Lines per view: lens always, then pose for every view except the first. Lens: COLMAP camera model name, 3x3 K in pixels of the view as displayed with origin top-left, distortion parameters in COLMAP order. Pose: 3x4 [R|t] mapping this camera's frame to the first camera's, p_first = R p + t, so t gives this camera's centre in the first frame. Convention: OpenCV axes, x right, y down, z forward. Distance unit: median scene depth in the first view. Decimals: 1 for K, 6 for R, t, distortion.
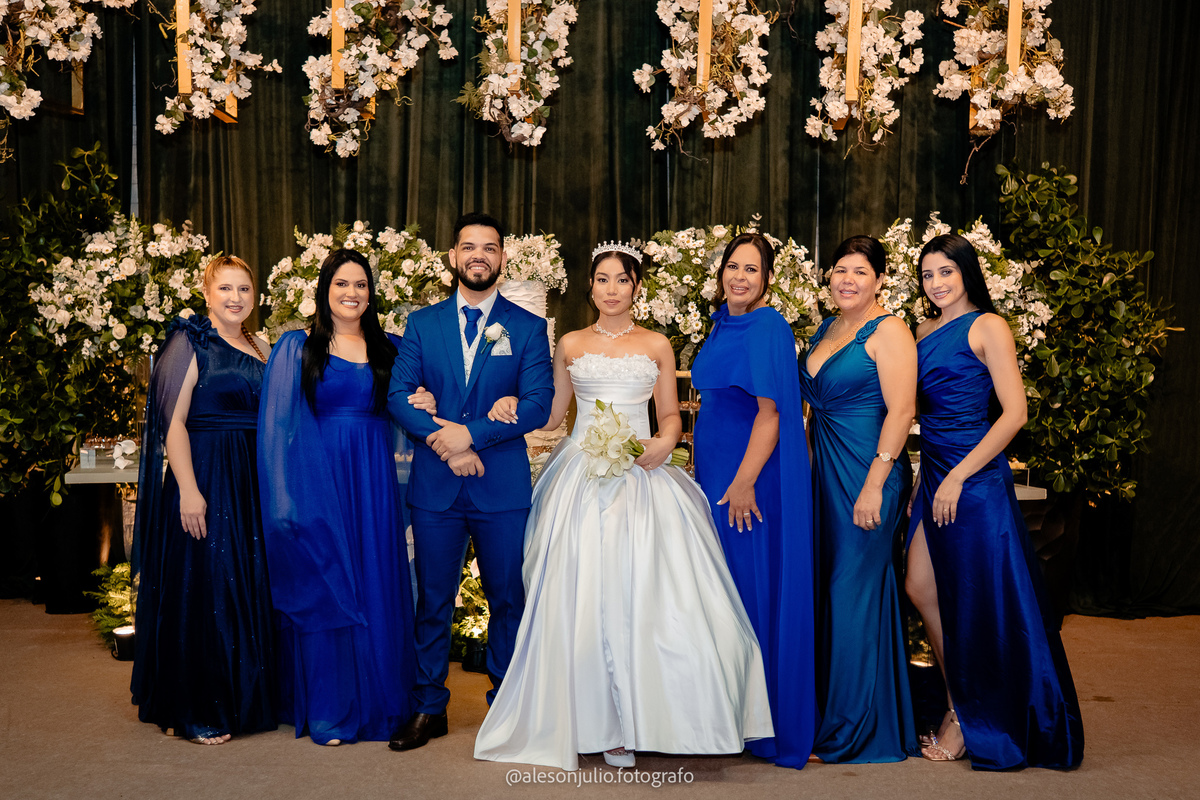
lens RADIAL K [[1382.2, 0, 569.4], [0, 1382.2, 434.0], [0, 0, 1]] dist [0.099509, 0.000000]
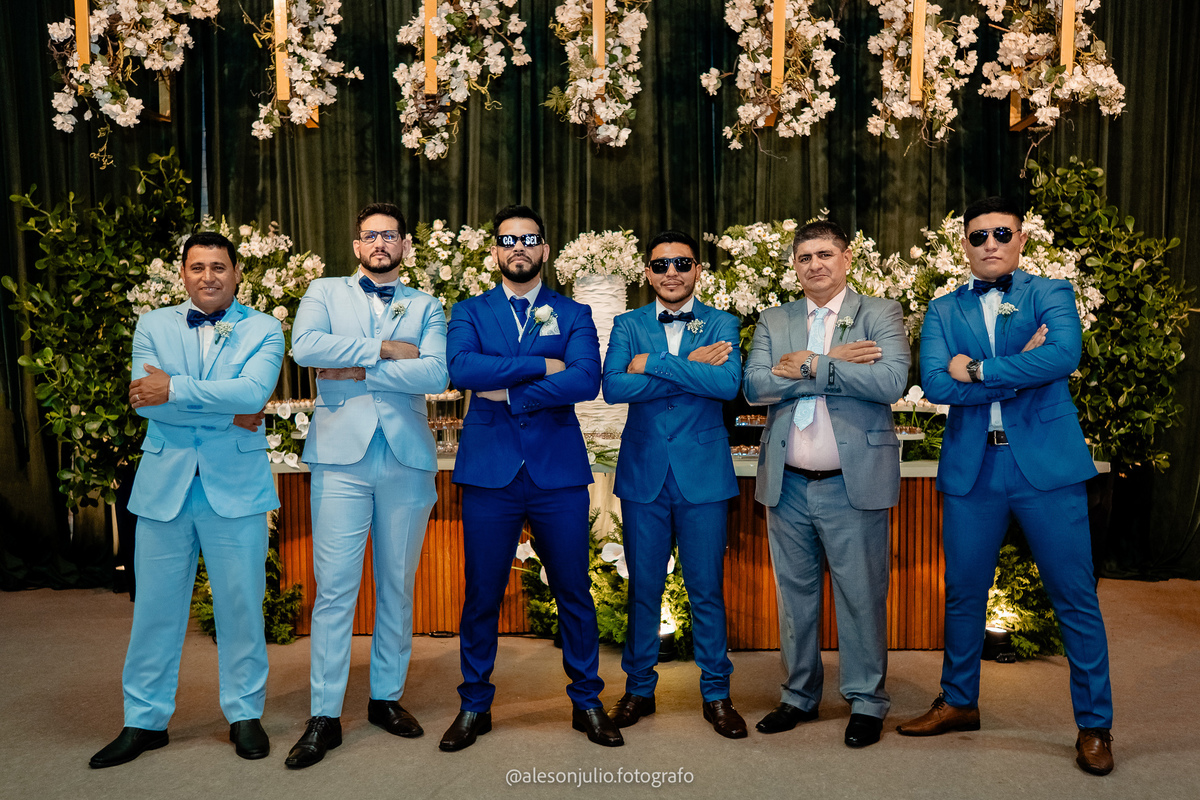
lens RADIAL K [[1297.1, 0, 606.6], [0, 1297.1, 410.8], [0, 0, 1]] dist [0.104906, 0.000000]
pose [[0.998789, -0.019669, 0.045106, -0.076401], [0.019848, 0.999797, -0.003507, -0.003732], [-0.045028, 0.004398, 0.998976, 0.013126]]
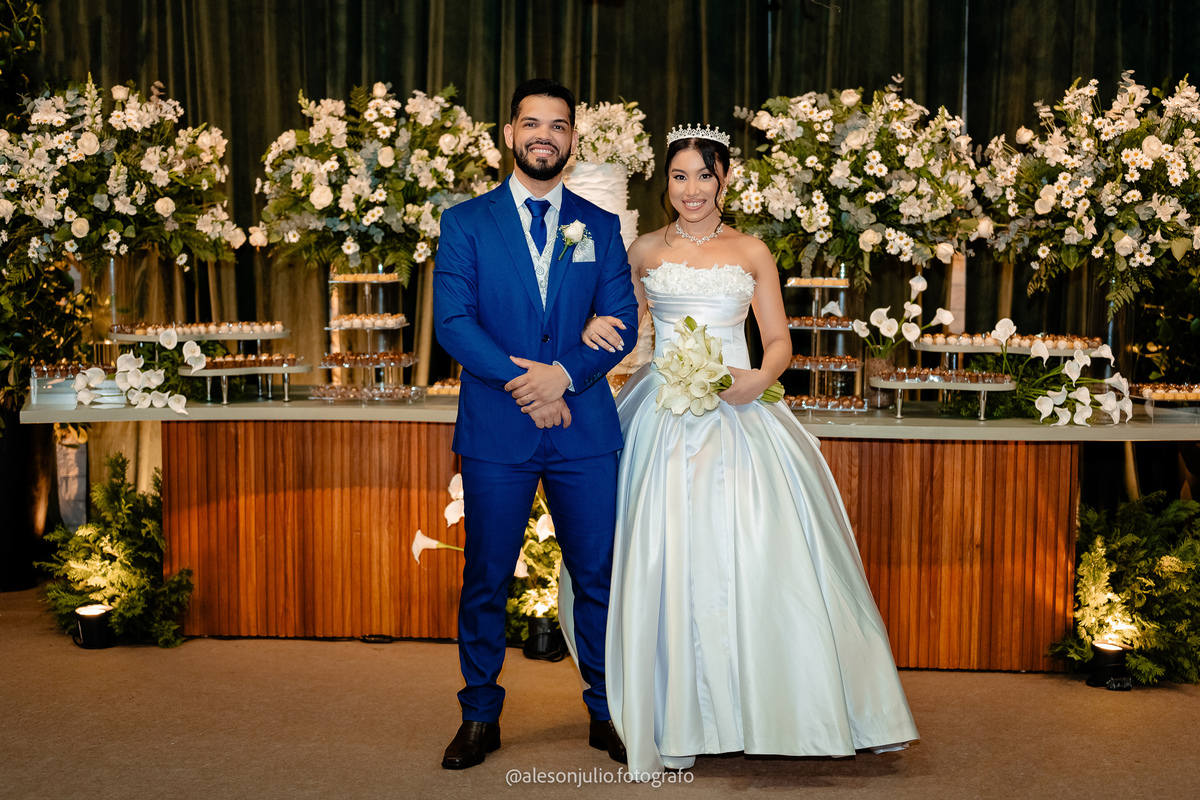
lens RADIAL K [[1914.2, 0, 599.9], [0, 1914.2, 408.4], [0, 0, 1]] dist [0.195732, 0.000000]
pose [[0.999961, -0.003552, 0.008106, -0.040546], [0.003307, 0.999545, 0.029986, -0.004209], [-0.008209, -0.029958, 0.999517, -0.088522]]
